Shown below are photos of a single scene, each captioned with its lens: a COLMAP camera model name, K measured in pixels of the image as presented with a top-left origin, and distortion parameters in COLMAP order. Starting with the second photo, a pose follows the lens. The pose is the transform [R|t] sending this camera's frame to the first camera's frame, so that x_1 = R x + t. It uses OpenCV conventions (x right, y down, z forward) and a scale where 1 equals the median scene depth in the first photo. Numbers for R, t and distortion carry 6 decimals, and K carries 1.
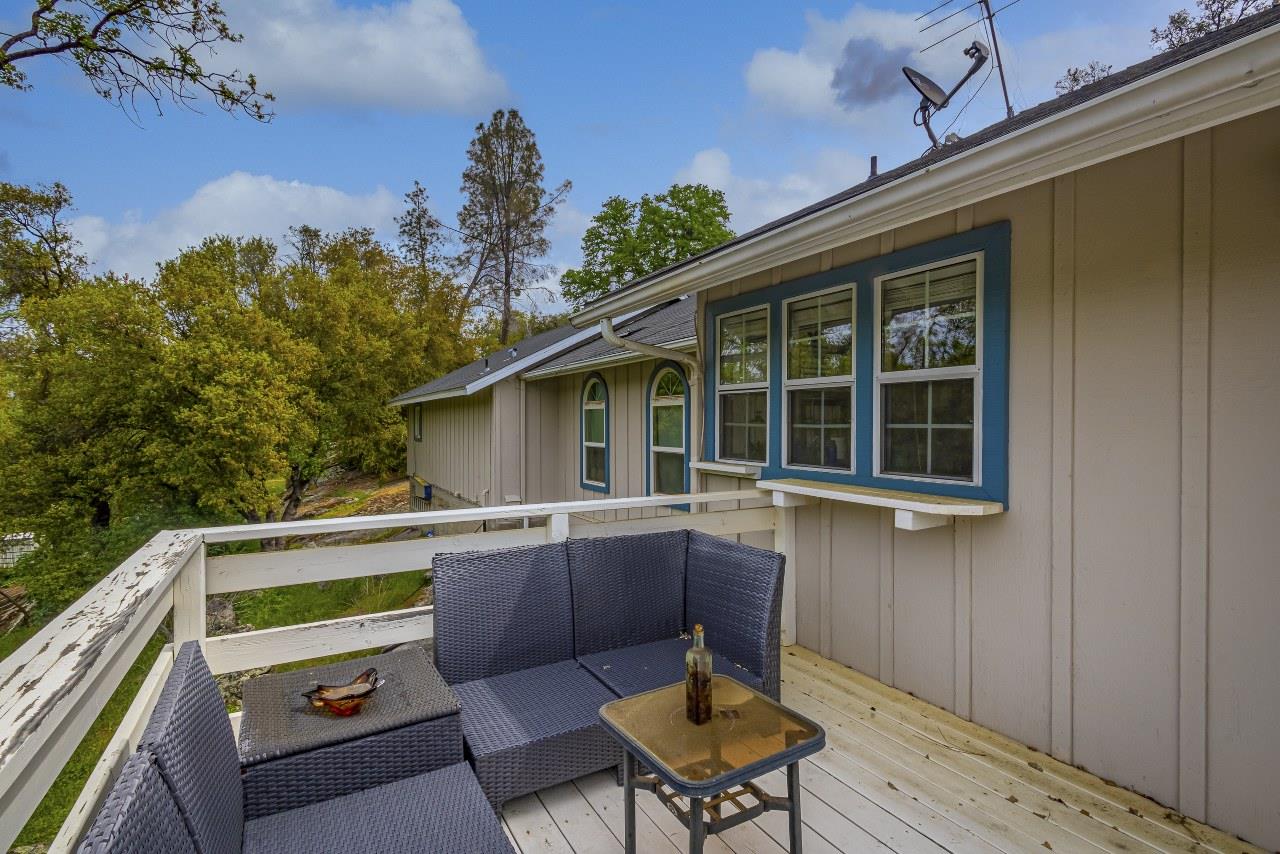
lens RADIAL K [[596.7, 0, 645.4], [0, 596.7, 430.5], [0, 0, 1]] dist [-0.000733, -0.003078]
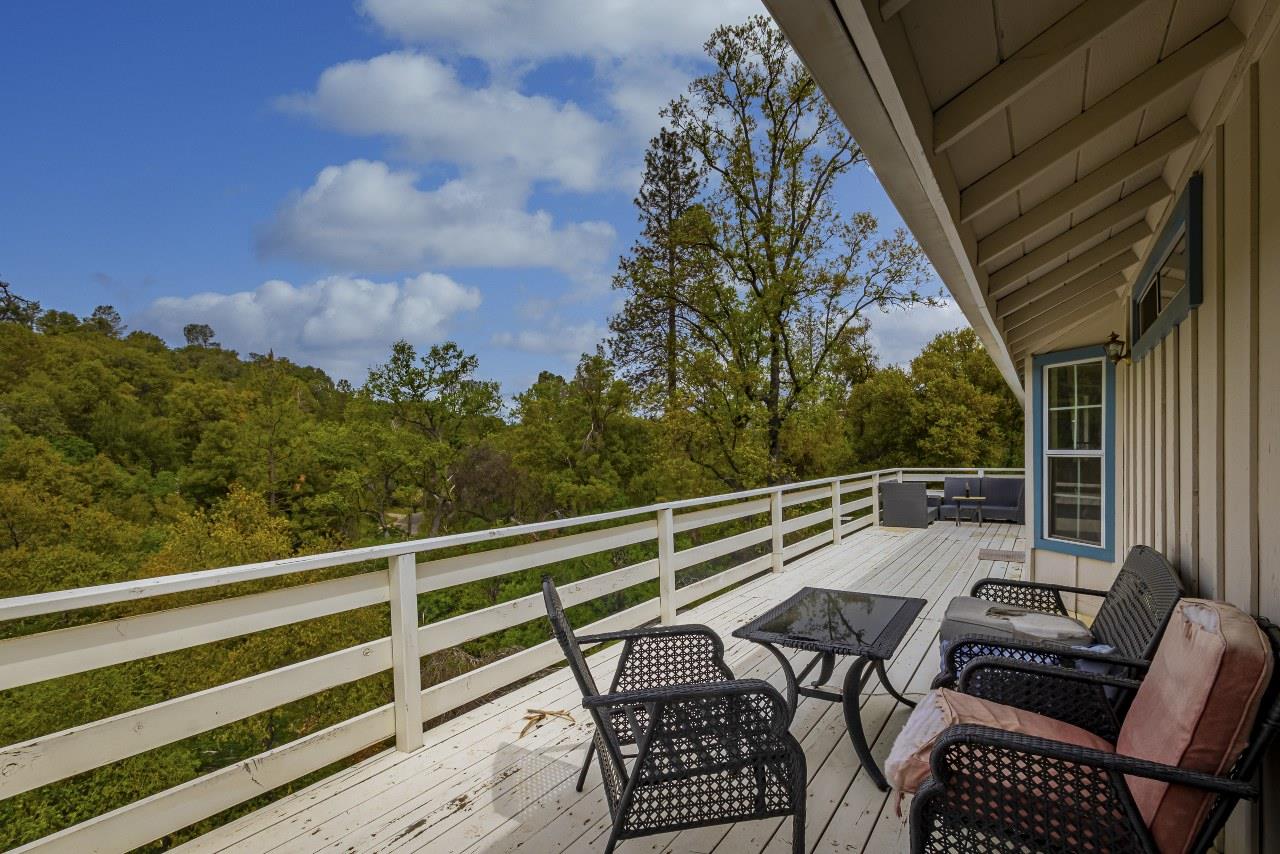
lens RADIAL K [[596.7, 0, 663.3], [0, 596.7, 453.0], [0, 0, 1]] dist [-0.000733, -0.003078]
pose [[0.456684, -0.002165, -0.889626, 0.489311], [0.000544, 0.999998, -0.002155, 0.006537], [0.889629, 0.000501, 0.456684, -0.538130]]
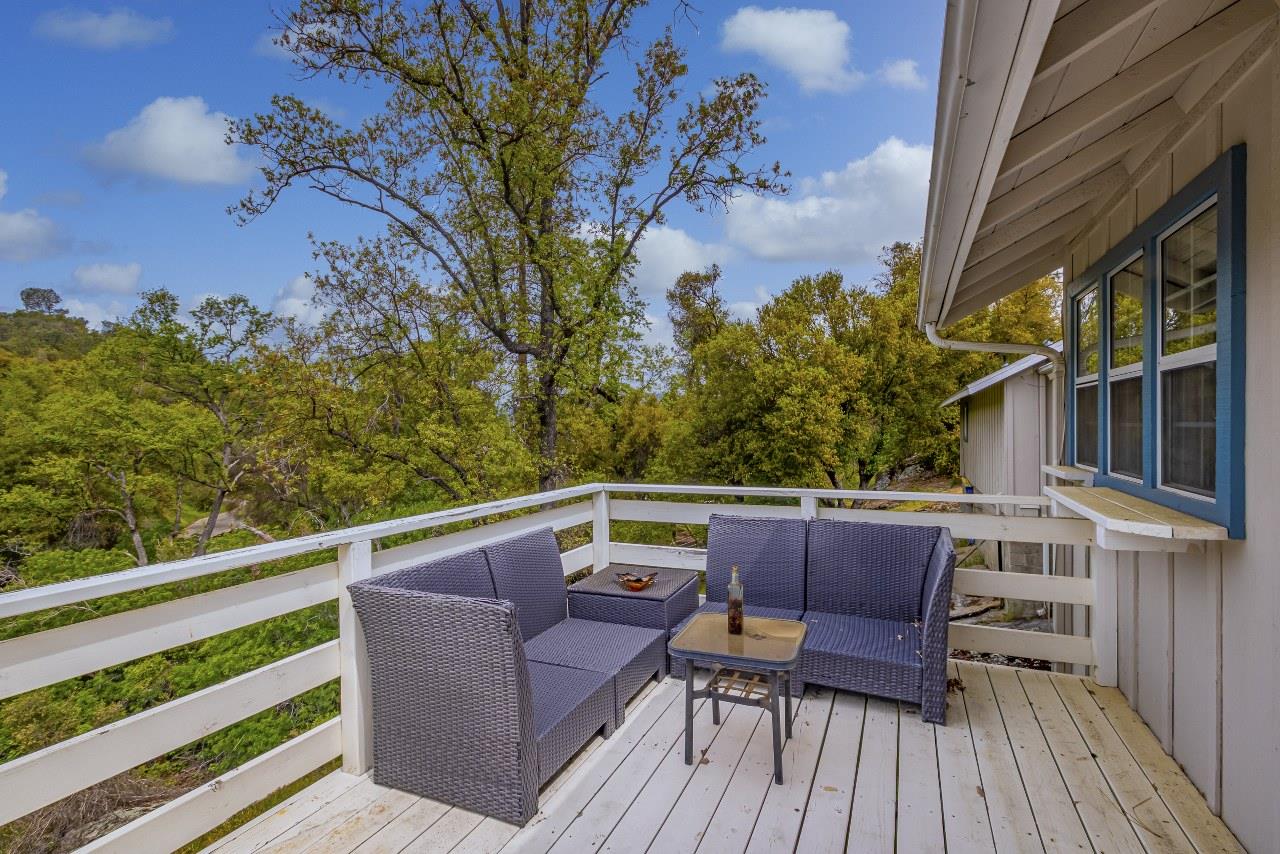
lens RADIAL K [[596.7, 0, 658.9], [0, 596.7, 428.8], [0, 0, 1]] dist [-0.000733, -0.003078]
pose [[0.603339, -0.005512, -0.797466, 0.140666], [0.002658, 0.999984, -0.004901, -0.000138], [0.797481, 0.000838, 0.603344, -0.002705]]
